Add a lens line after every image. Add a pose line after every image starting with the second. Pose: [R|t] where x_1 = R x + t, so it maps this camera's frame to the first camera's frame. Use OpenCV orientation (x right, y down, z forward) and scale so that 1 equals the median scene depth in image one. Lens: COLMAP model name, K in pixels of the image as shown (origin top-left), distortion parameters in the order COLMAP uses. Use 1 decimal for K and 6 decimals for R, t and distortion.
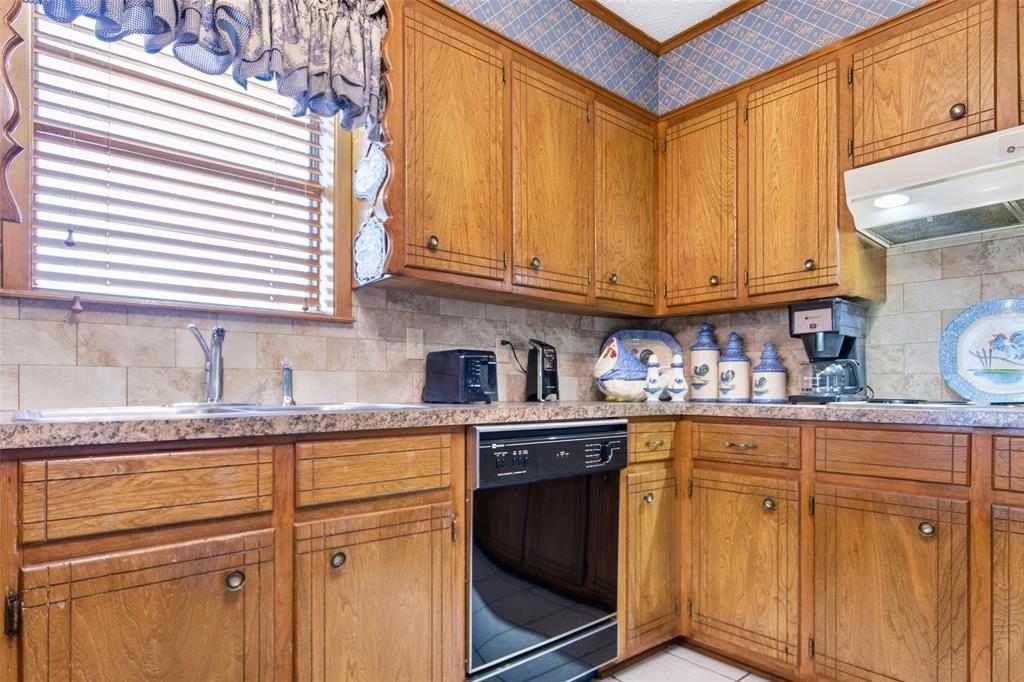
lens RADIAL K [[579.5, 0, 502.9], [0, 579.5, 388.4], [0, 0, 1]] dist [0.002367, -0.001479]
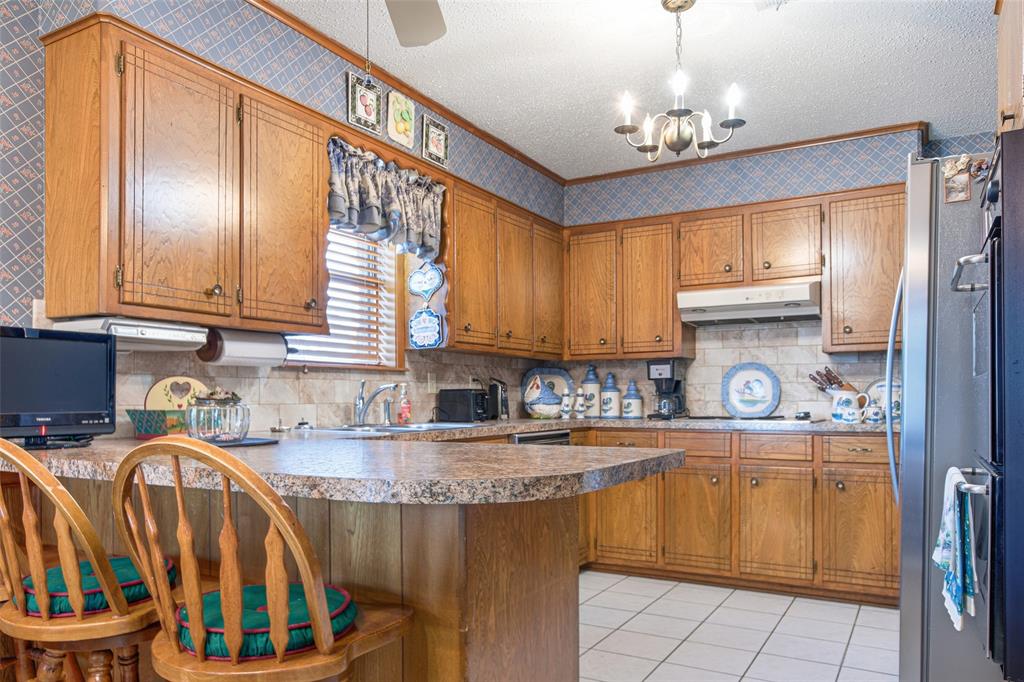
lens RADIAL K [[730.3, 0, 521.7], [0, 730.3, 401.6], [0, 0, 1]] dist [-0.003855, 0.000209]
pose [[0.936039, -0.005763, 0.351849, -0.600853], [0.004338, 0.999979, 0.004840, -0.037058], [-0.351870, -0.003004, 0.936044, -0.868070]]
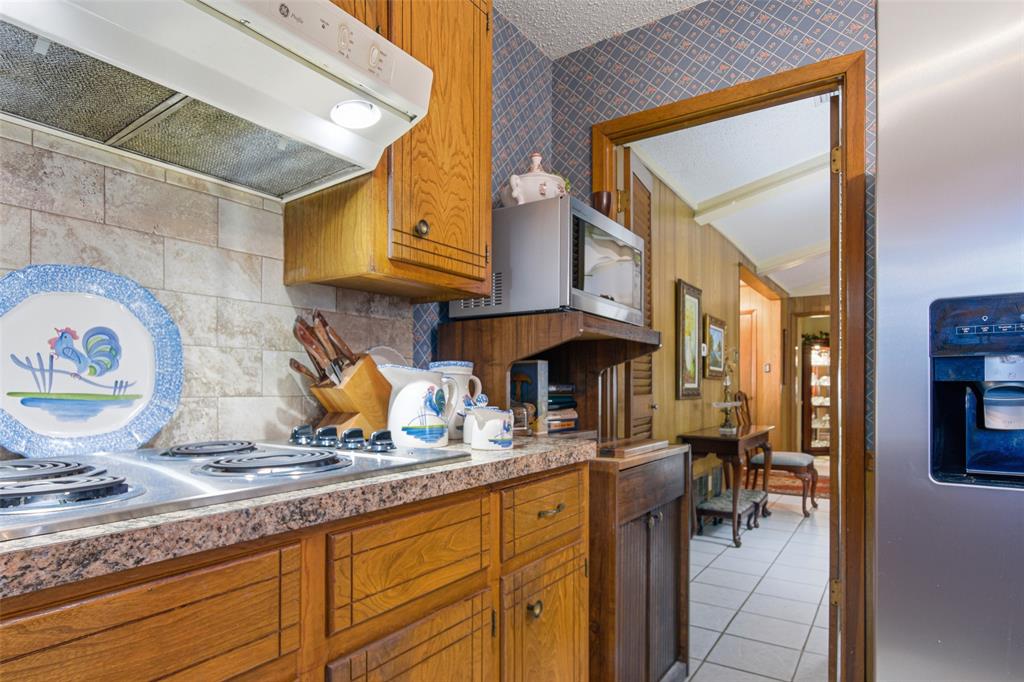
lens RADIAL K [[579.5, 0, 500.5], [0, 579.5, 386.2], [0, 0, 1]] dist [0.002367, -0.001479]
pose [[-0.261194, -0.003340, 0.965281, 0.201657], [-0.005250, 0.999984, 0.002039, -0.038896], [-0.965272, -0.004536, -0.261207, 0.682279]]
